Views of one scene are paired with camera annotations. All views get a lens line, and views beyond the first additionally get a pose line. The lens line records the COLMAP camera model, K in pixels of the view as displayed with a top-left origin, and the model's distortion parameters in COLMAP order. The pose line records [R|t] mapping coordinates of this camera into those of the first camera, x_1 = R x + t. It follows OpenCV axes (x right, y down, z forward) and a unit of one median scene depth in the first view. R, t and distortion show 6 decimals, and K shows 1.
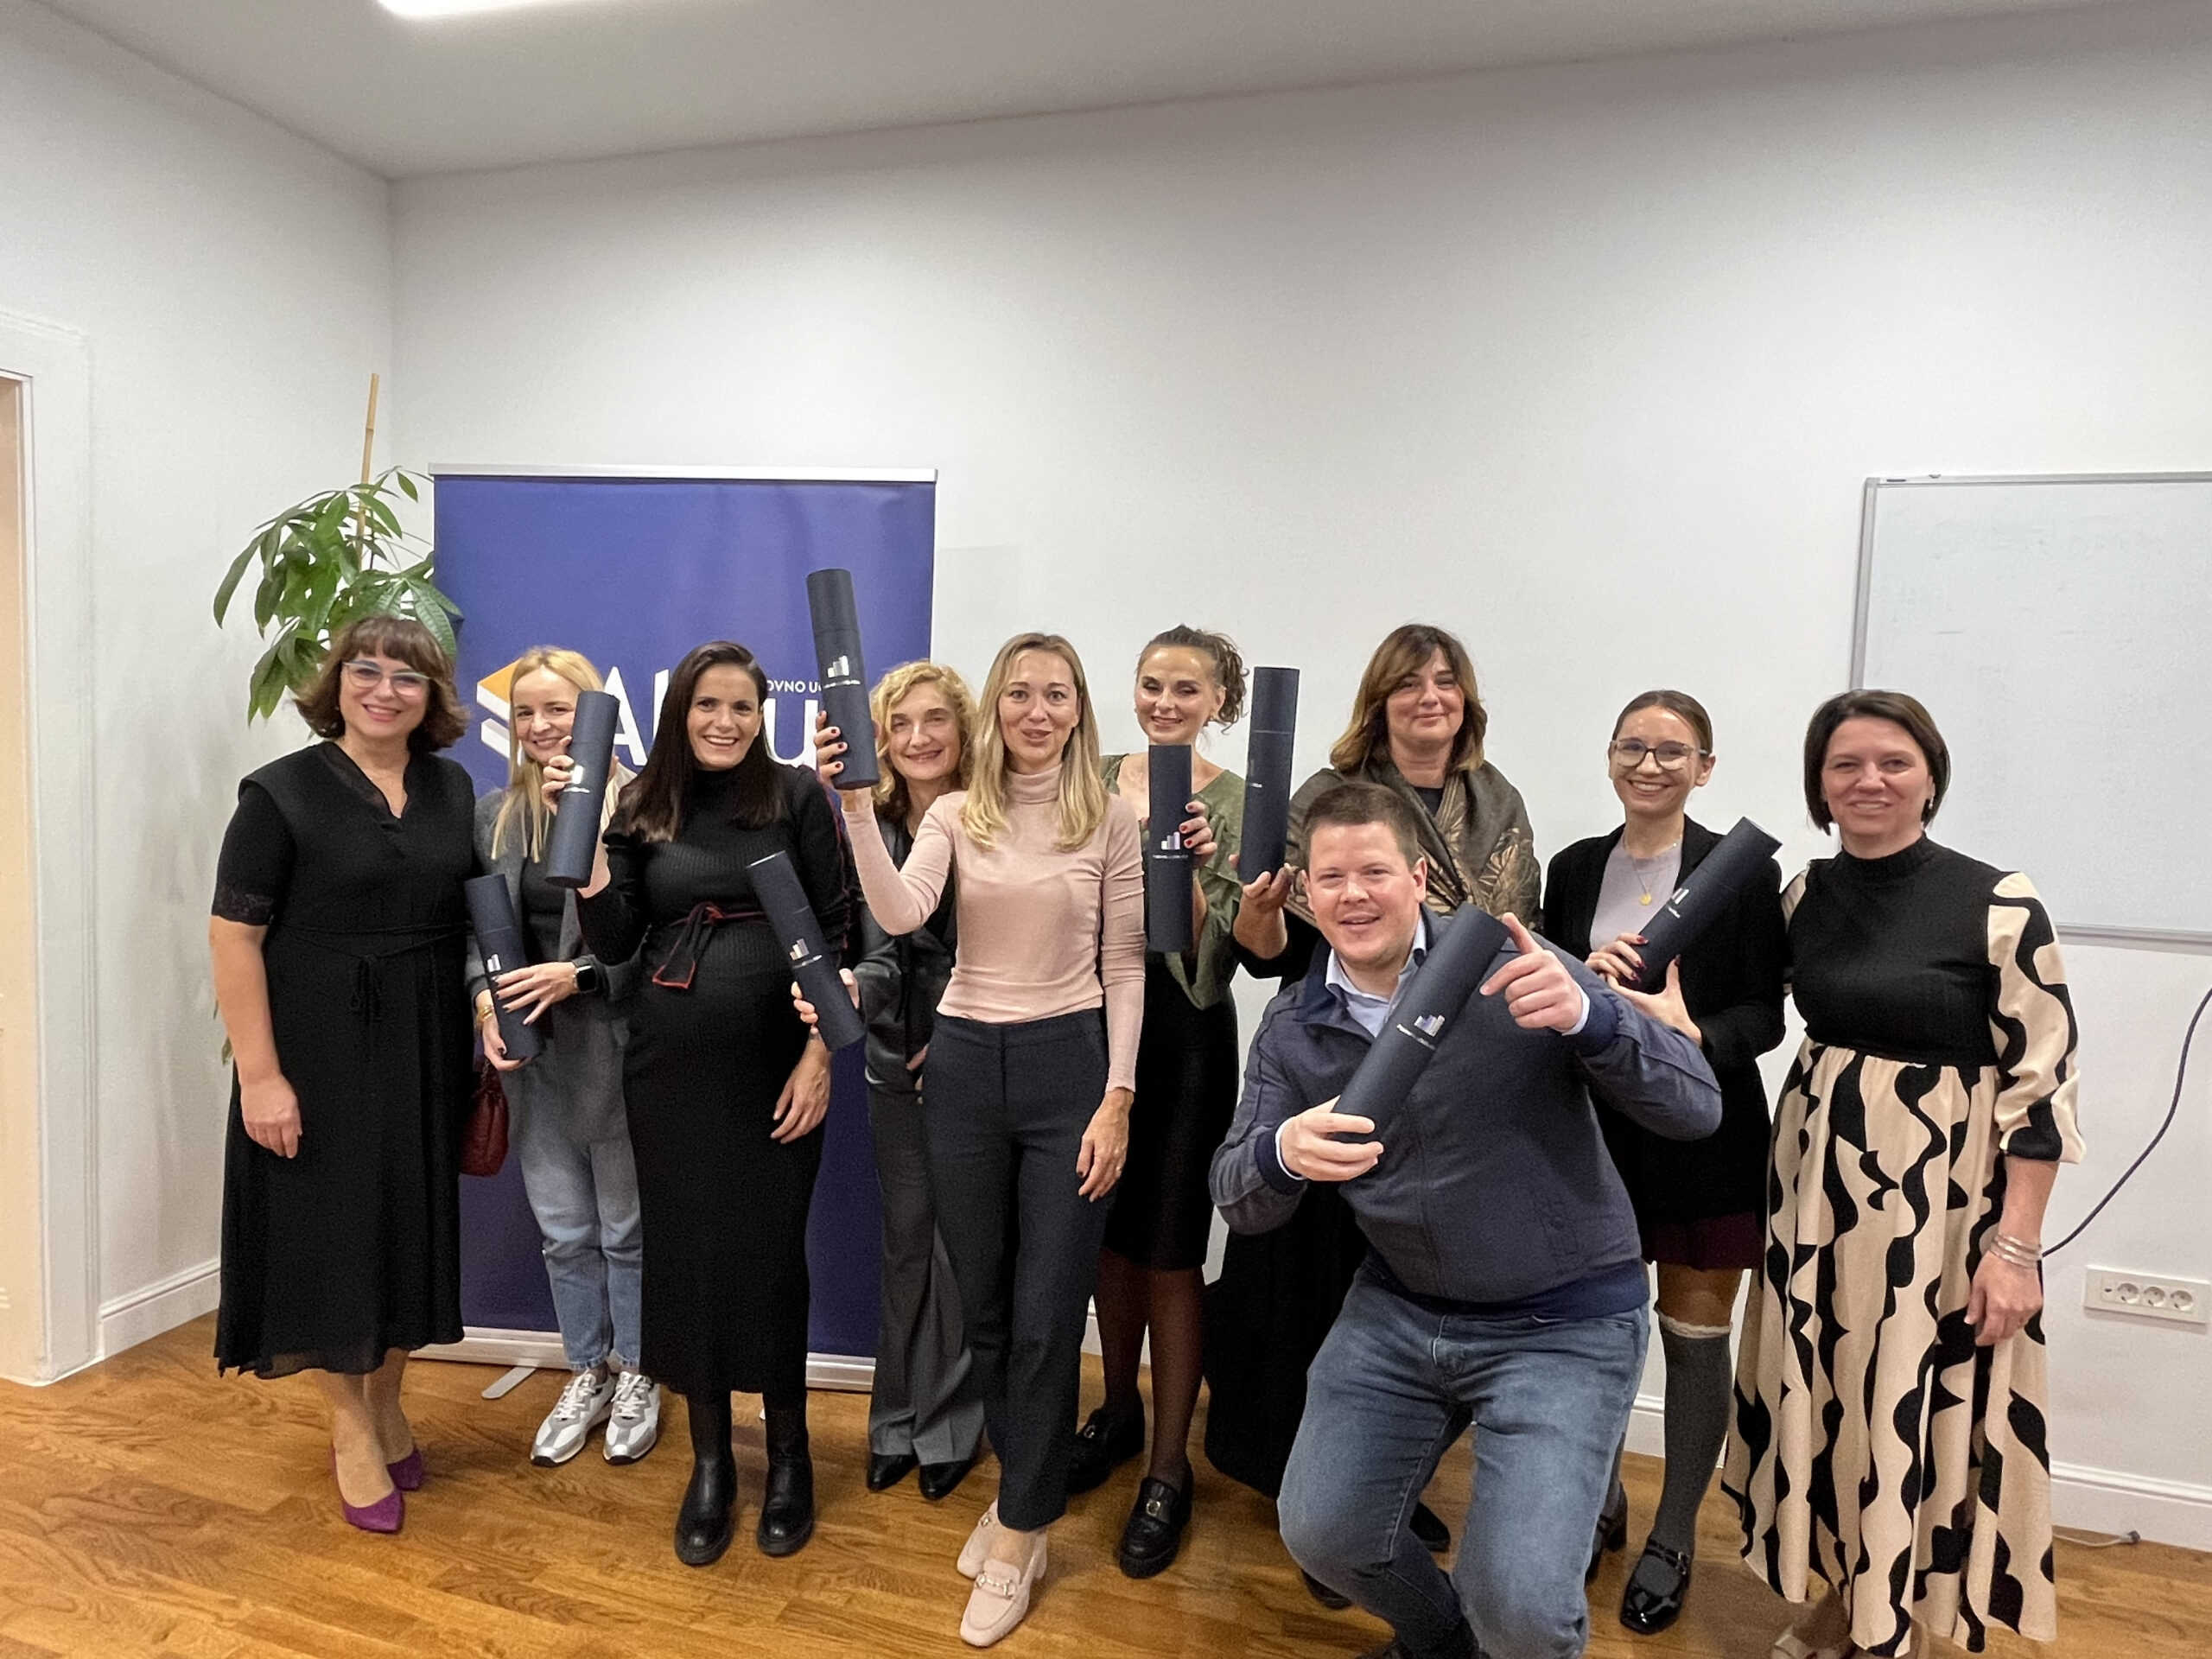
lens RADIAL K [[1288.5, 0, 1094.5], [0, 1288.5, 835.6], [0, 0, 1]] dist [-0.006864, -0.001280]
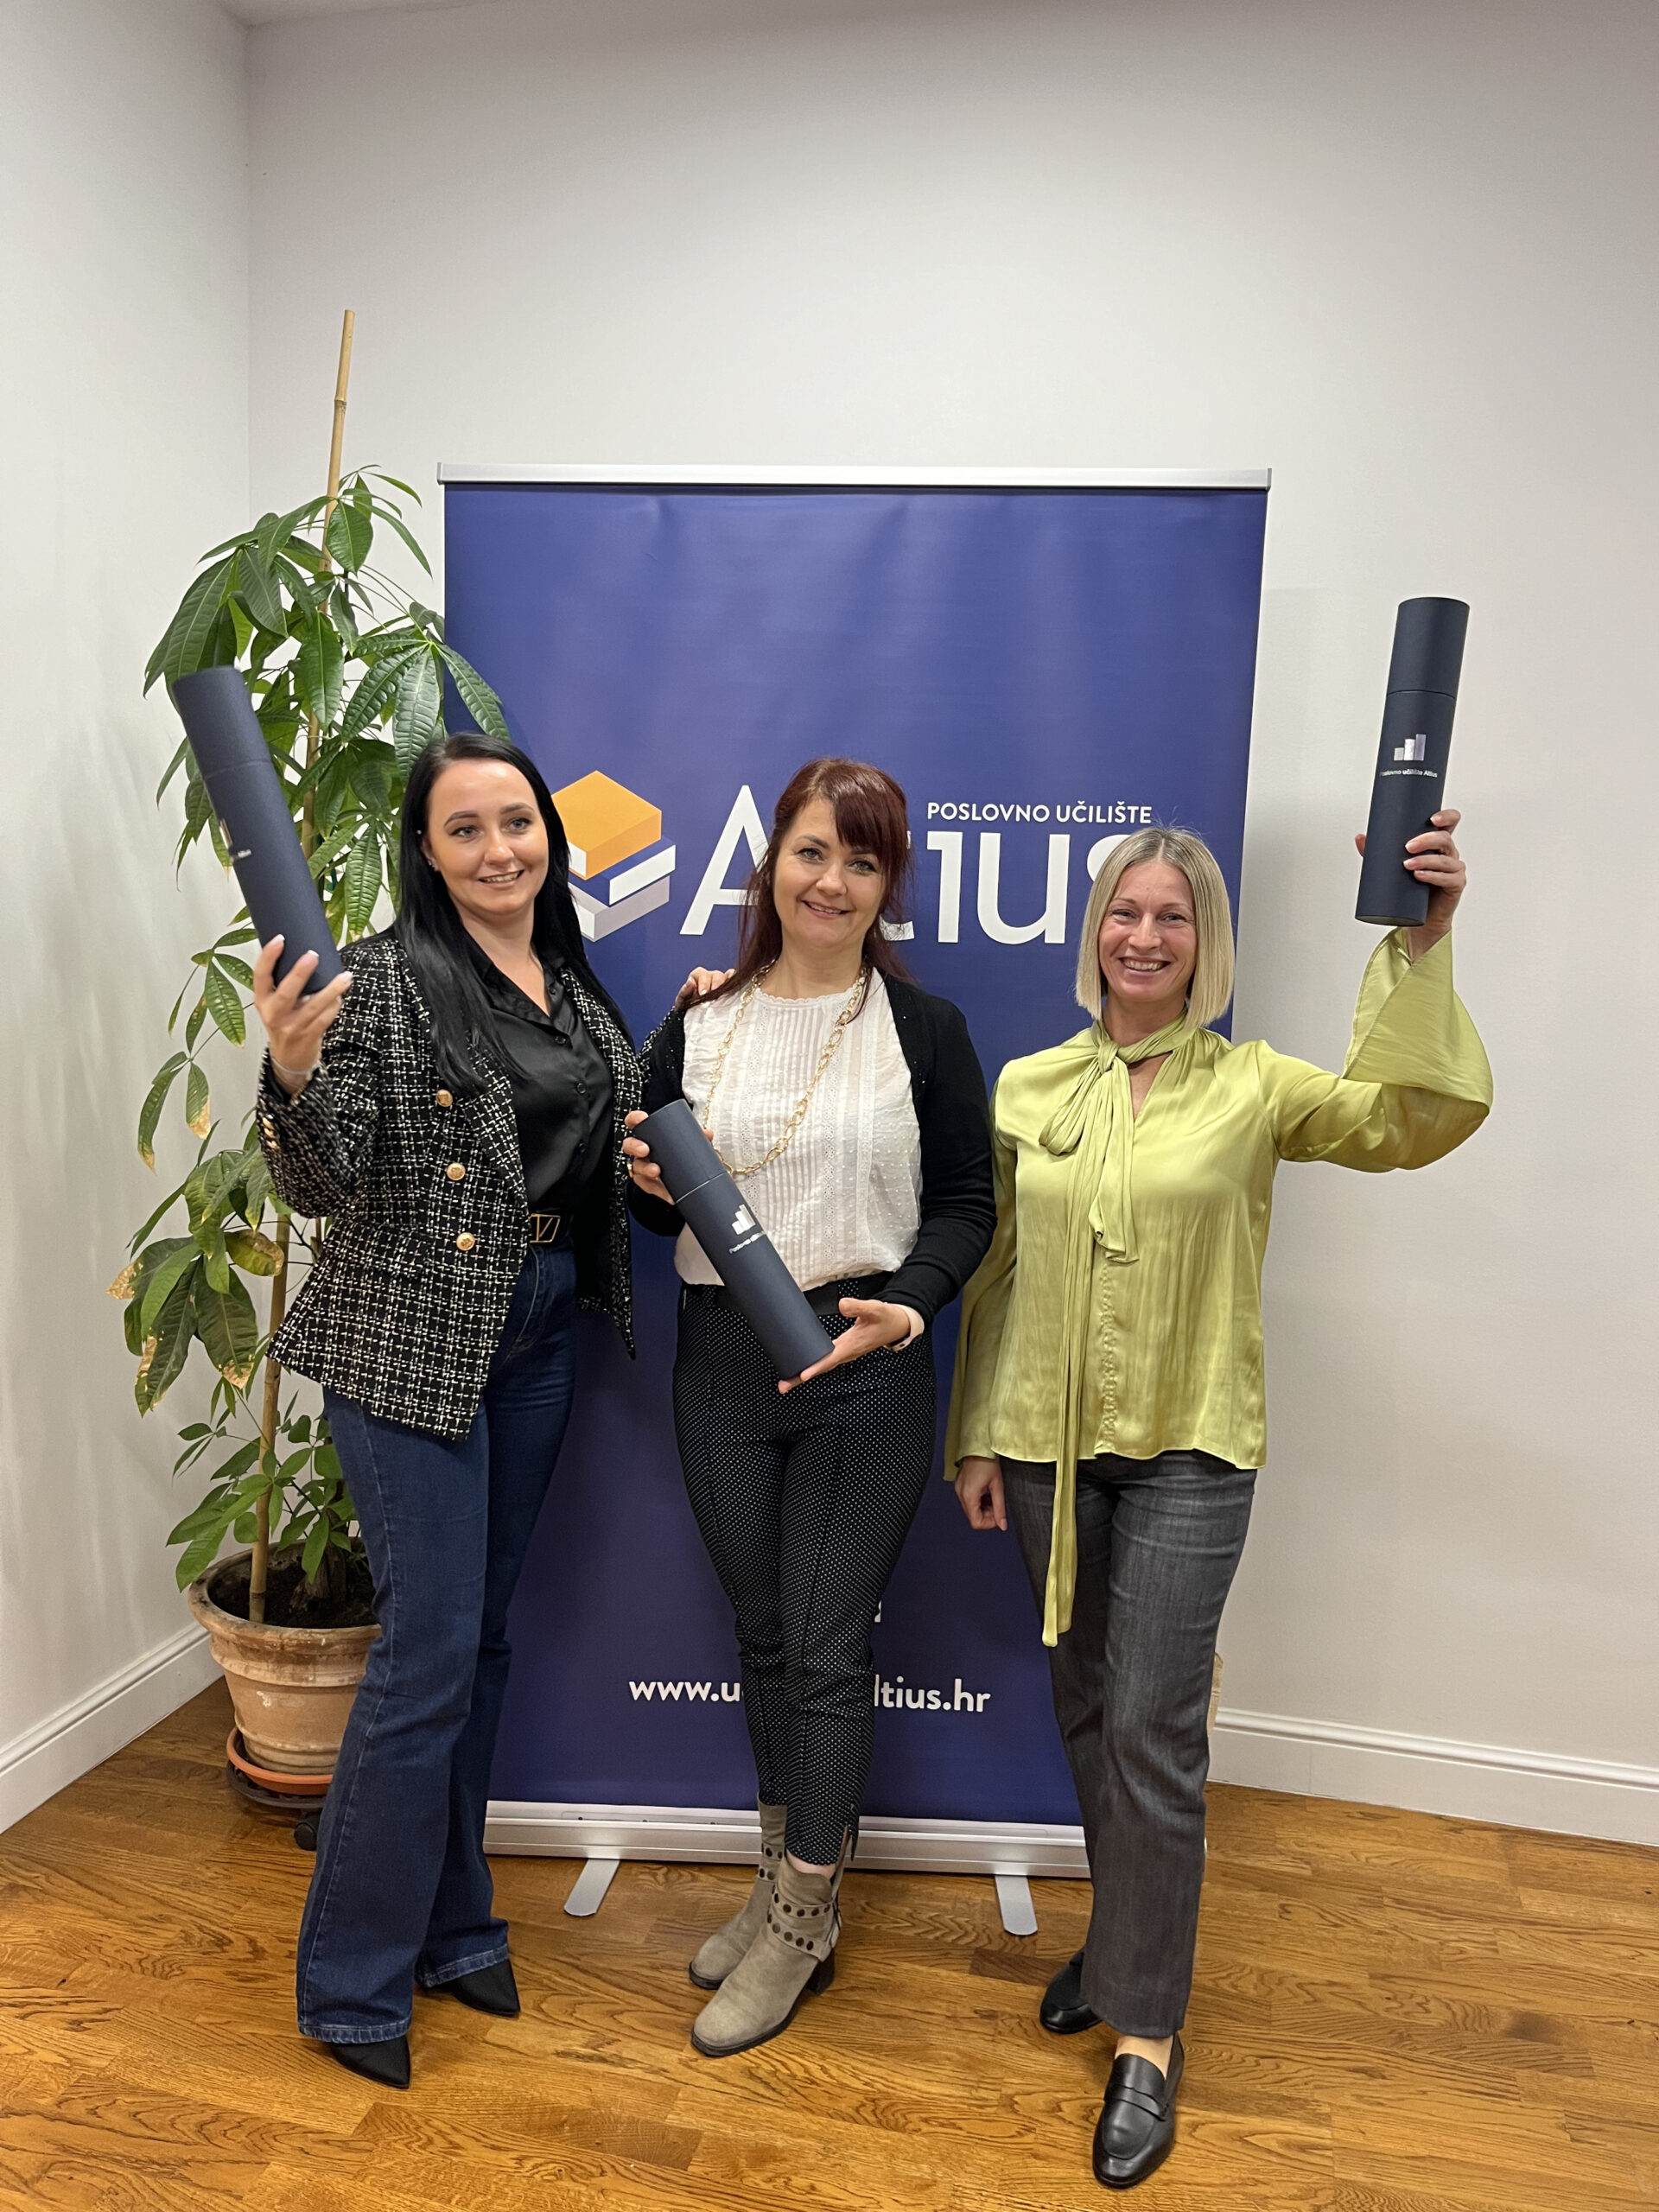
lens RADIAL K [[1677.5, 0, 829.5], [0, 1677.5, 1106.0], [0, 0, 1]] dist [0.098632, -0.150509]
pose [[0.999153, -0.012171, 0.039318, -0.386619], [0.010737, 0.999277, 0.036481, -0.000447], [-0.039734, -0.036028, 0.998561, 0.158466]]
